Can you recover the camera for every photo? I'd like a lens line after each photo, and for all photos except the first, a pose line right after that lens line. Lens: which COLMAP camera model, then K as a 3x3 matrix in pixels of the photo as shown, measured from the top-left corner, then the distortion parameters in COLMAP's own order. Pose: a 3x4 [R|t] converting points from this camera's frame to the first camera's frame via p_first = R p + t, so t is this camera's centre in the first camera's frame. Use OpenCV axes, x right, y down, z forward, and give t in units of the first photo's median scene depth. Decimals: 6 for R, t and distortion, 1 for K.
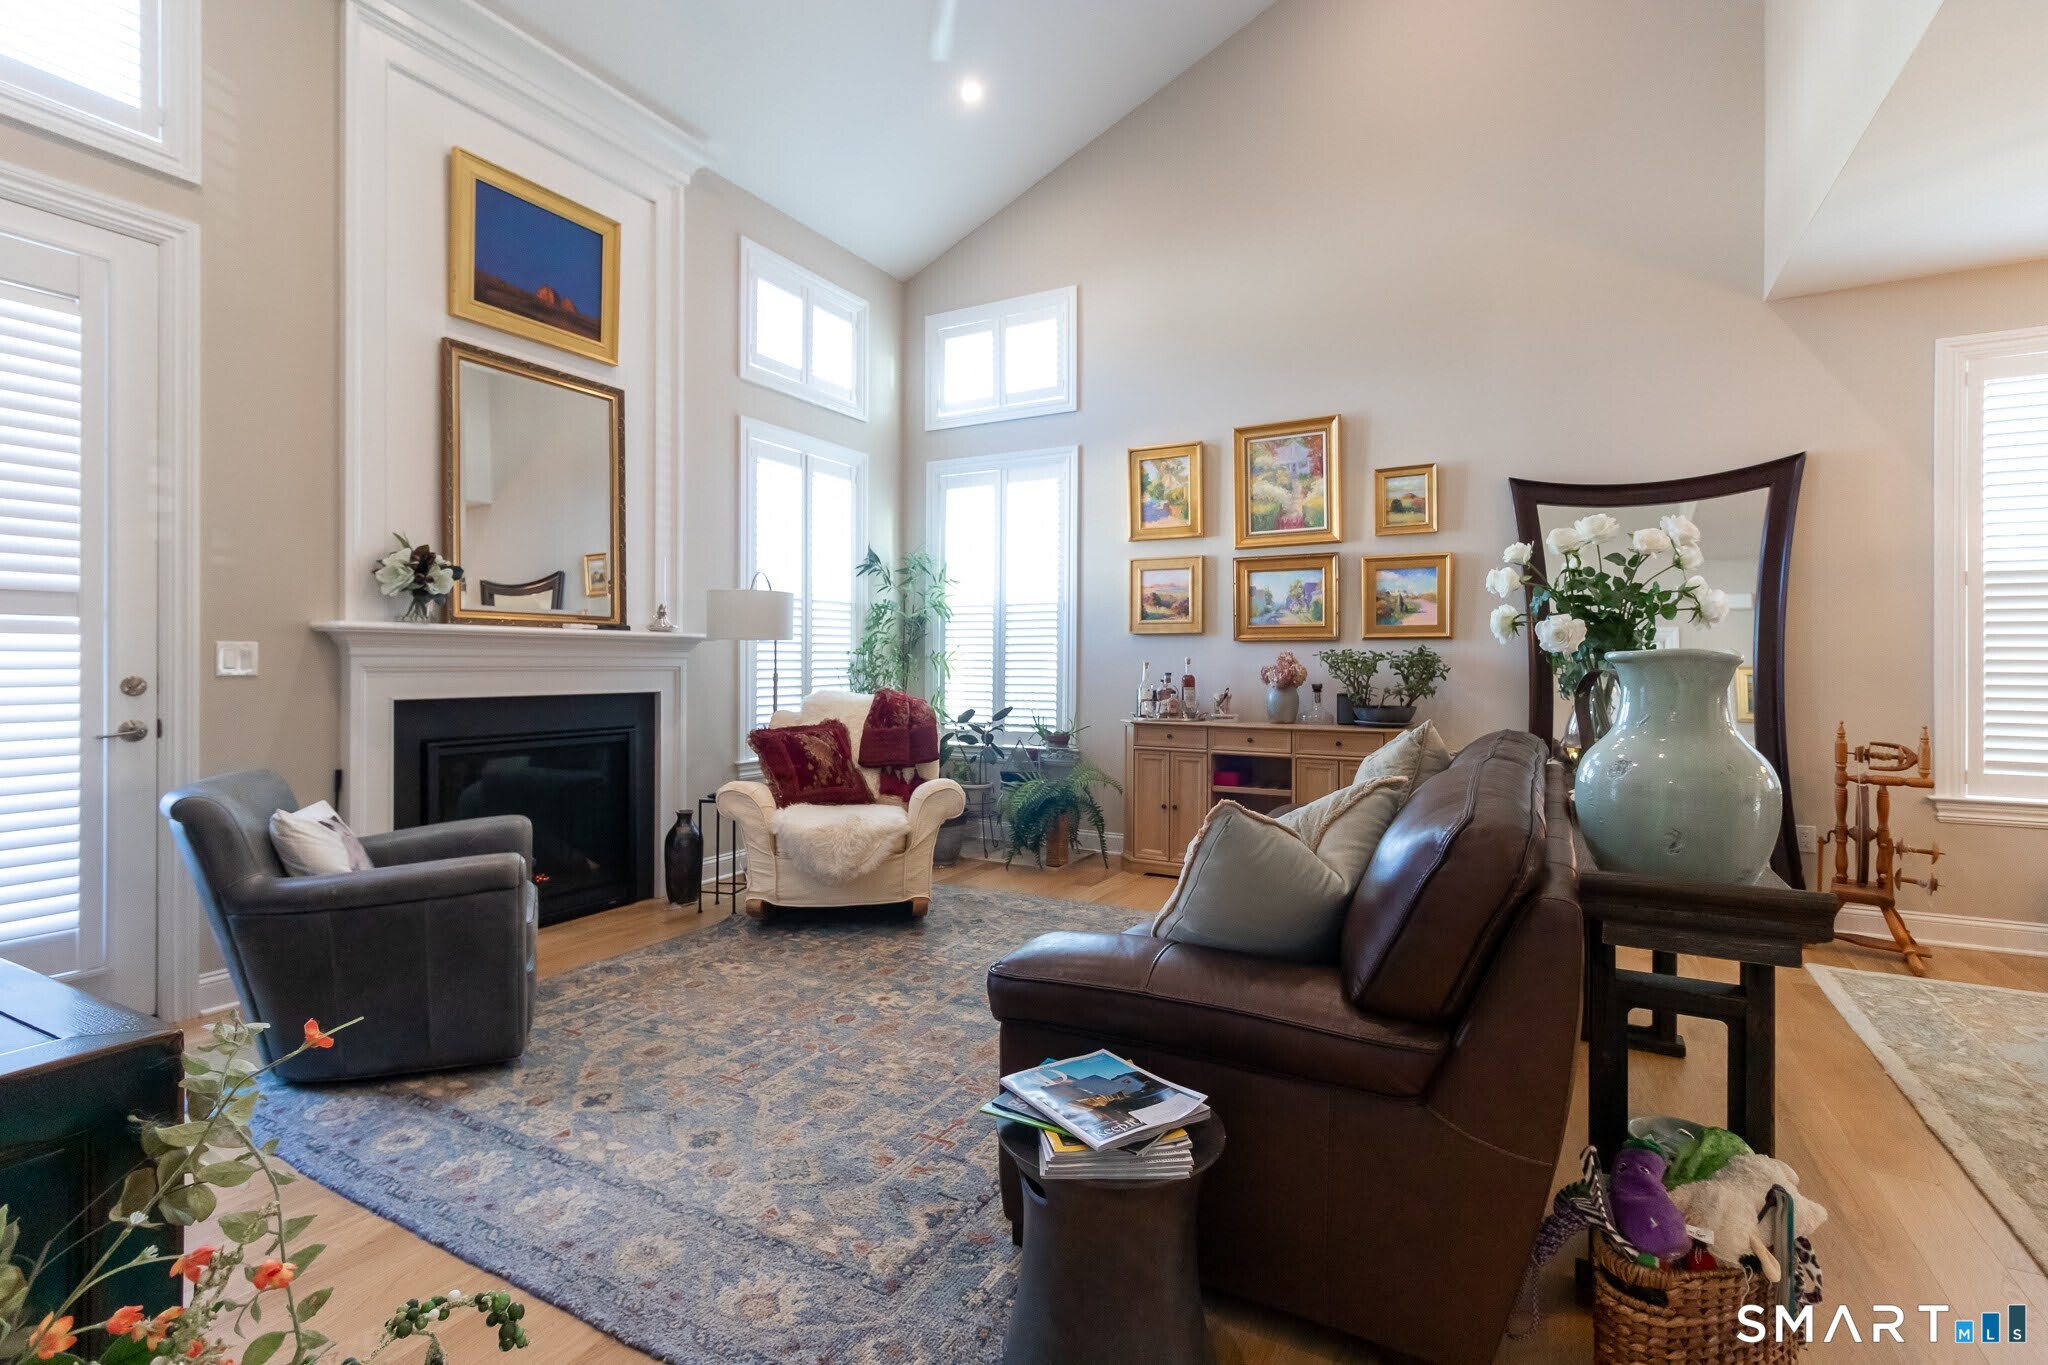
lens RADIAL K [[964.8, 0, 1013.5], [0, 964.8, 655.4], [0, 0, 1]] dist [0.003350, 0.001037]
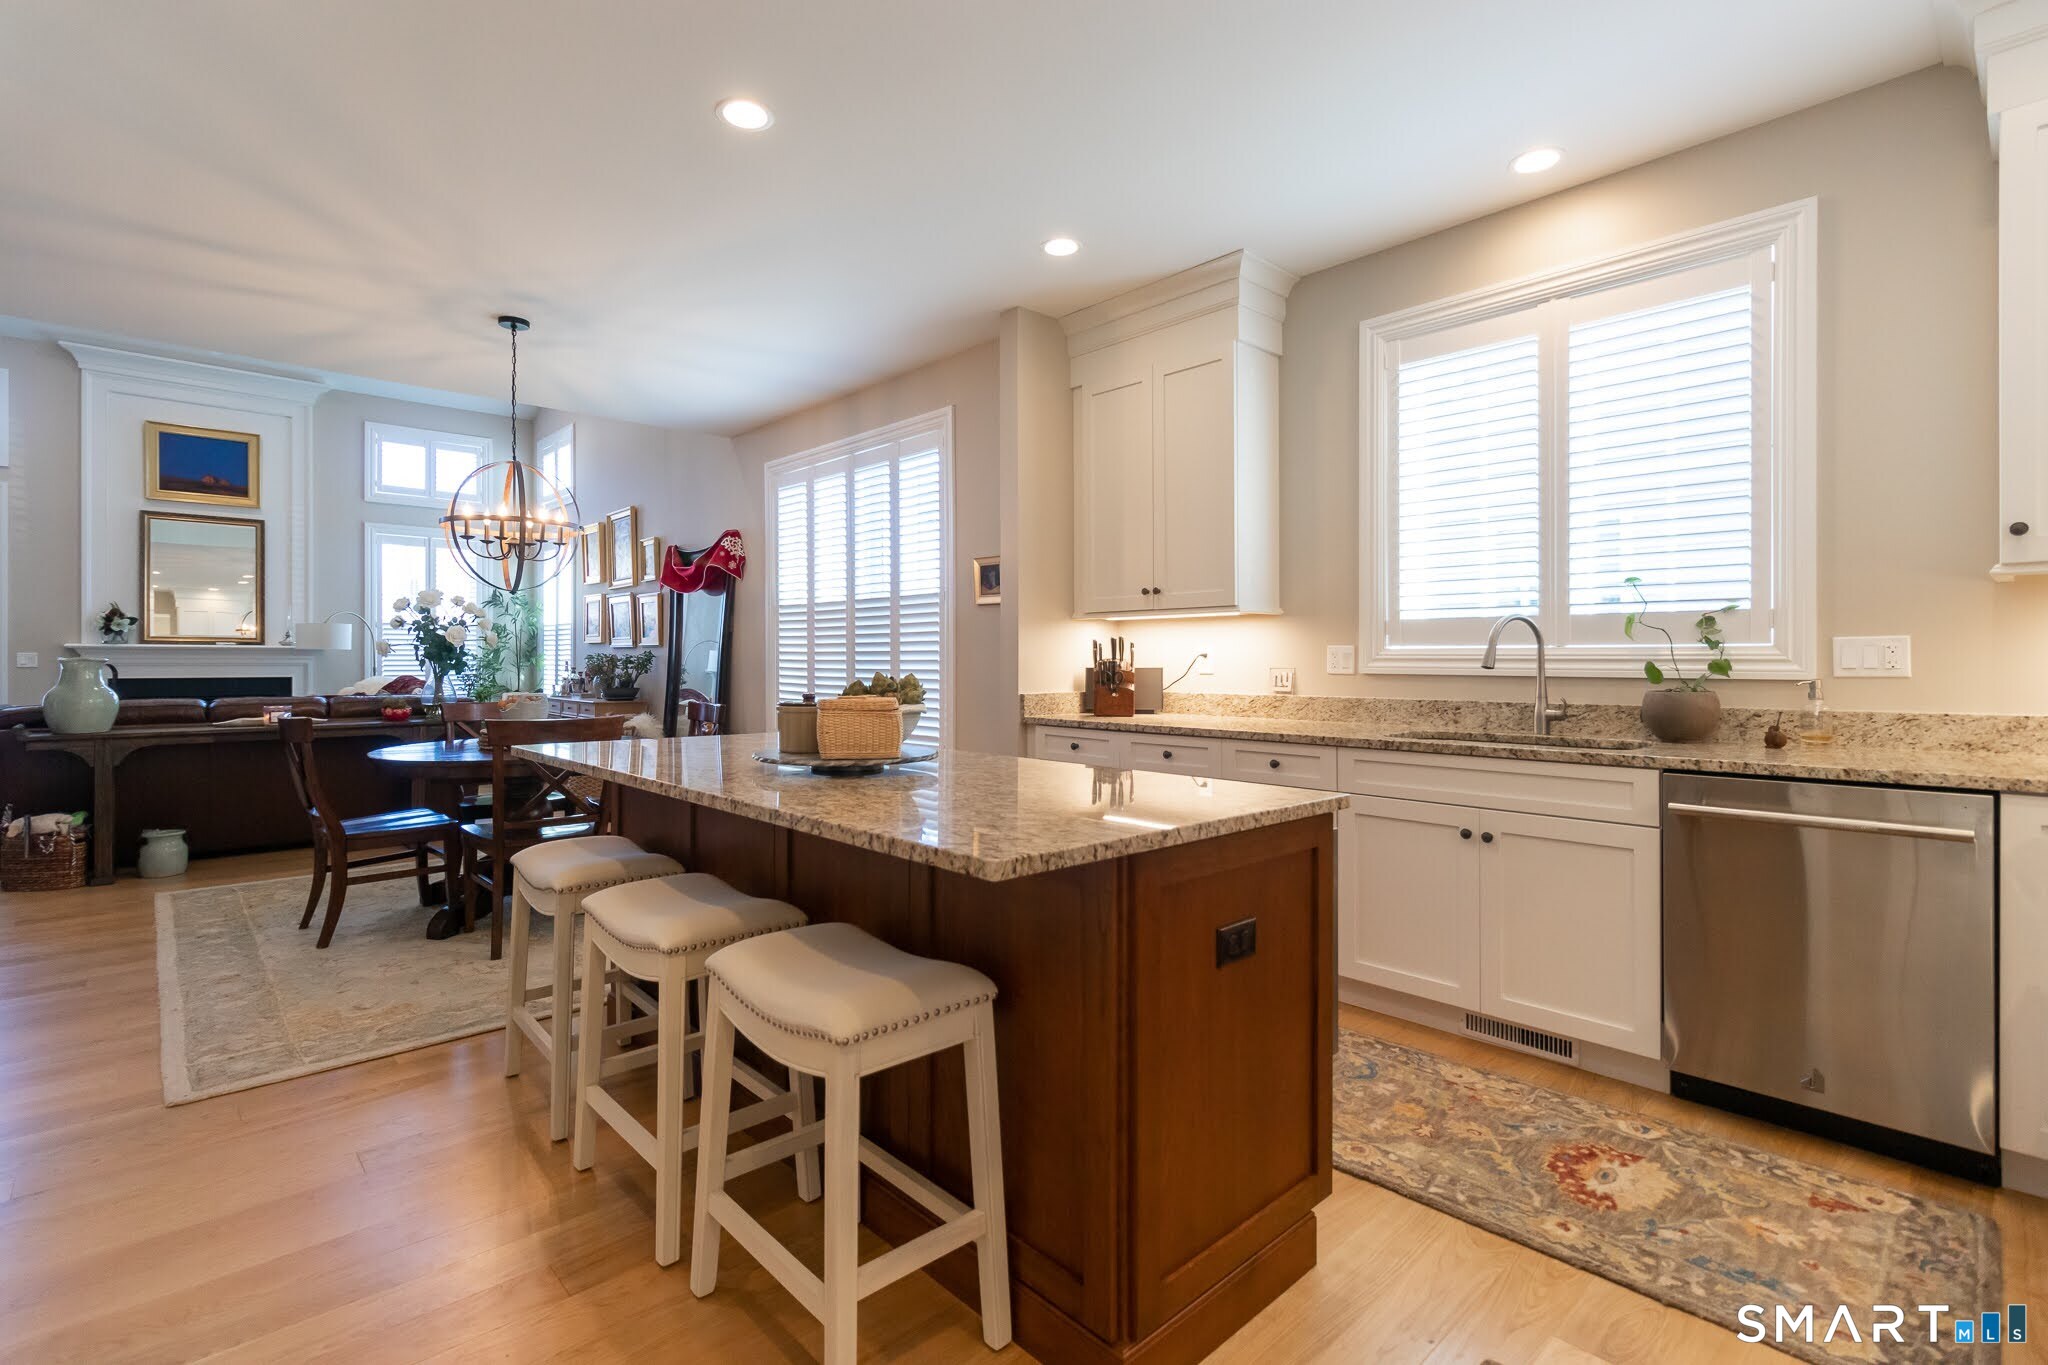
lens RADIAL K [[964.8, 0, 1006.1], [0, 964.8, 661.8], [0, 0, 1]] dist [0.003350, 0.001037]
pose [[0.947694, -0.000151, -0.319182, 1.658306], [0.001813, 0.999986, 0.004908, 0.001156], [0.319176, -0.005230, 0.947681, -0.367263]]
